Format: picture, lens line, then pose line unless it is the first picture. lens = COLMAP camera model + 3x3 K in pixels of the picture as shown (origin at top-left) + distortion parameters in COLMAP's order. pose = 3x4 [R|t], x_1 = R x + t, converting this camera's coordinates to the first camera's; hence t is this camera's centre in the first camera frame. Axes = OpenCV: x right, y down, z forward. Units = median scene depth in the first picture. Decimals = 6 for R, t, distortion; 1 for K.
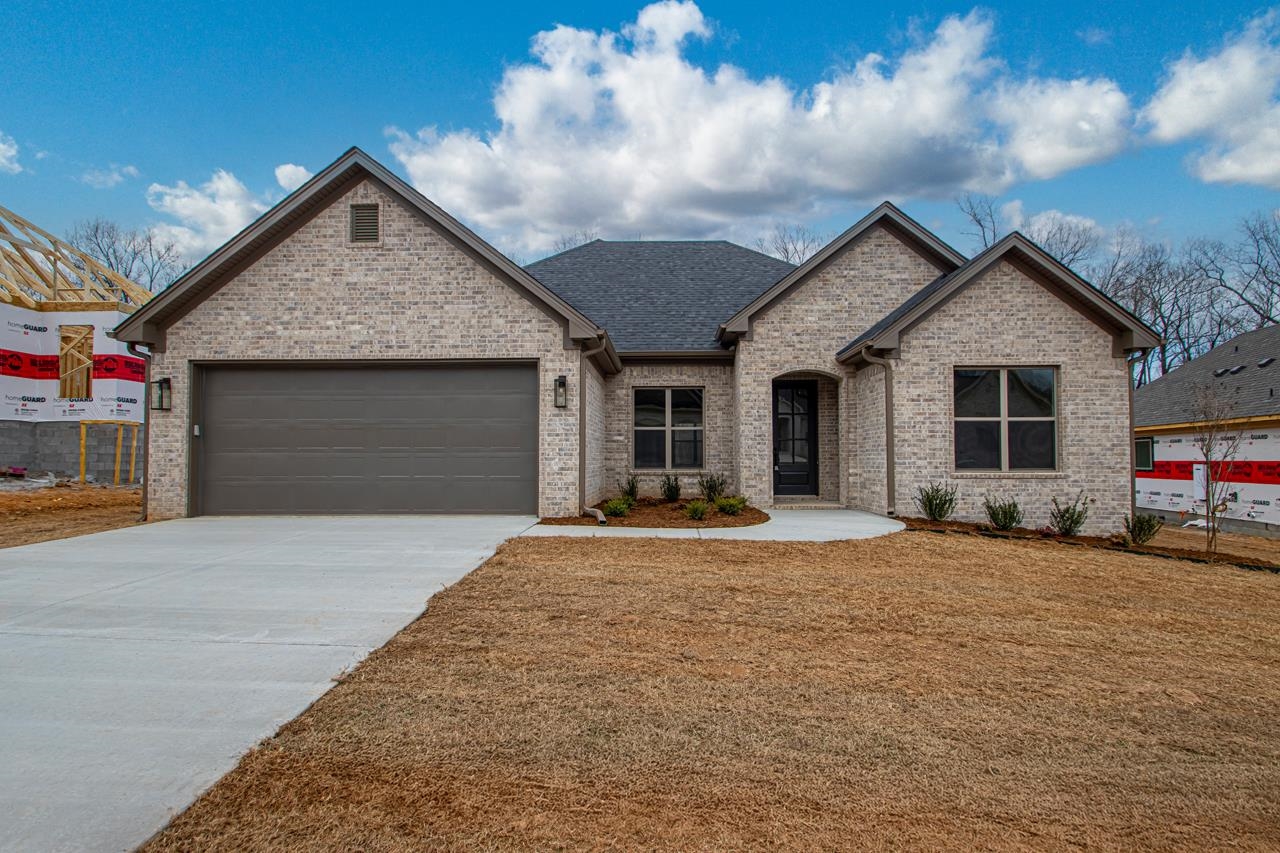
lens RADIAL K [[593.7, 0, 634.9], [0, 593.7, 454.6], [0, 0, 1]] dist [0.003065, 0.000267]
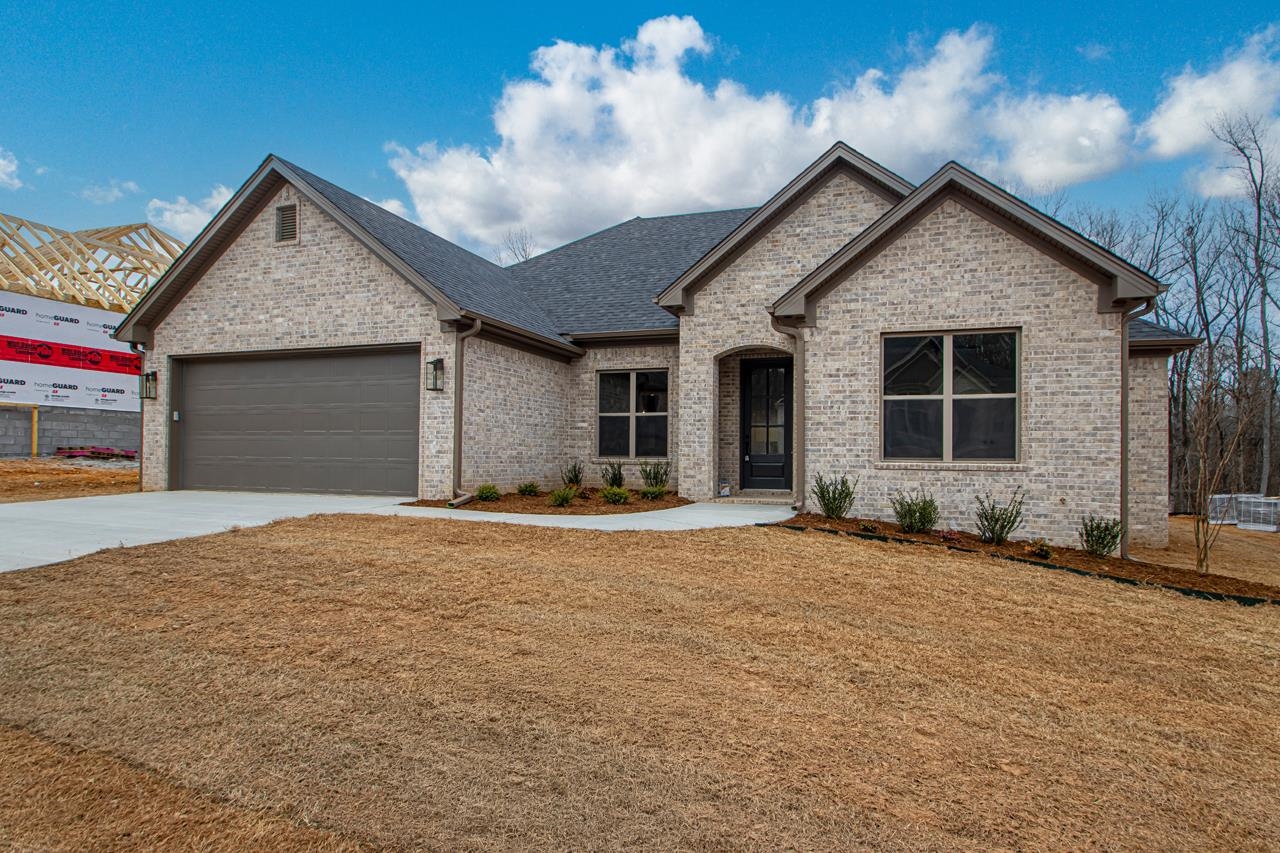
lens RADIAL K [[636.2, 0, 645.6], [0, 636.2, 459.1], [0, 0, 1]] dist [-0.003341, -0.000268]
pose [[0.961244, 0.012822, -0.275401, 0.466601], [-0.009587, 0.999868, 0.013090, 0.017546], [0.275532, -0.009943, 0.961240, 0.059057]]
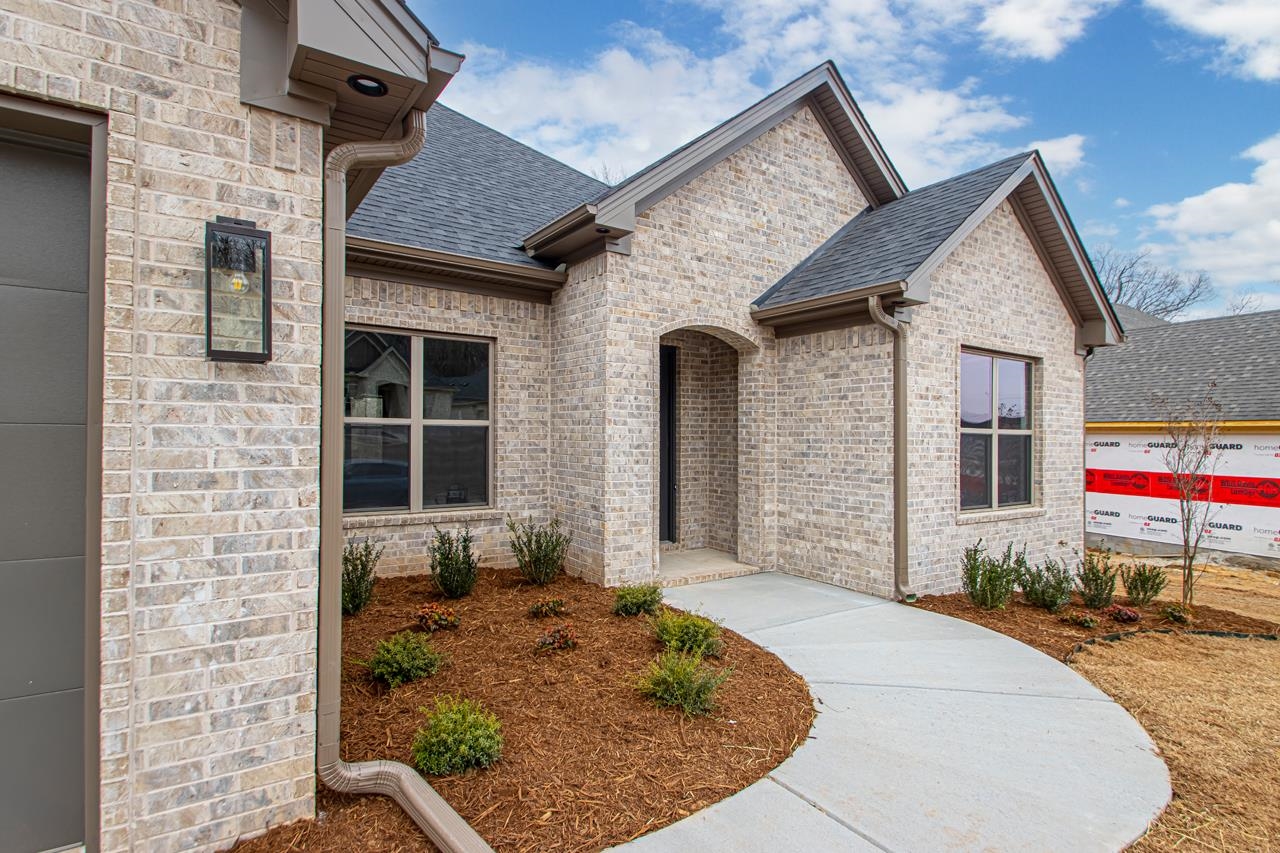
lens RADIAL K [[646.3, 0, 647.9], [0, 646.3, 443.6], [0, 0, 1]] dist [0.002238, -0.000149]
pose [[0.800552, 0.005394, 0.599239, -0.132513], [-0.017368, 0.999748, 0.014204, -0.049462], [-0.599012, -0.021778, 0.800444, 0.649785]]
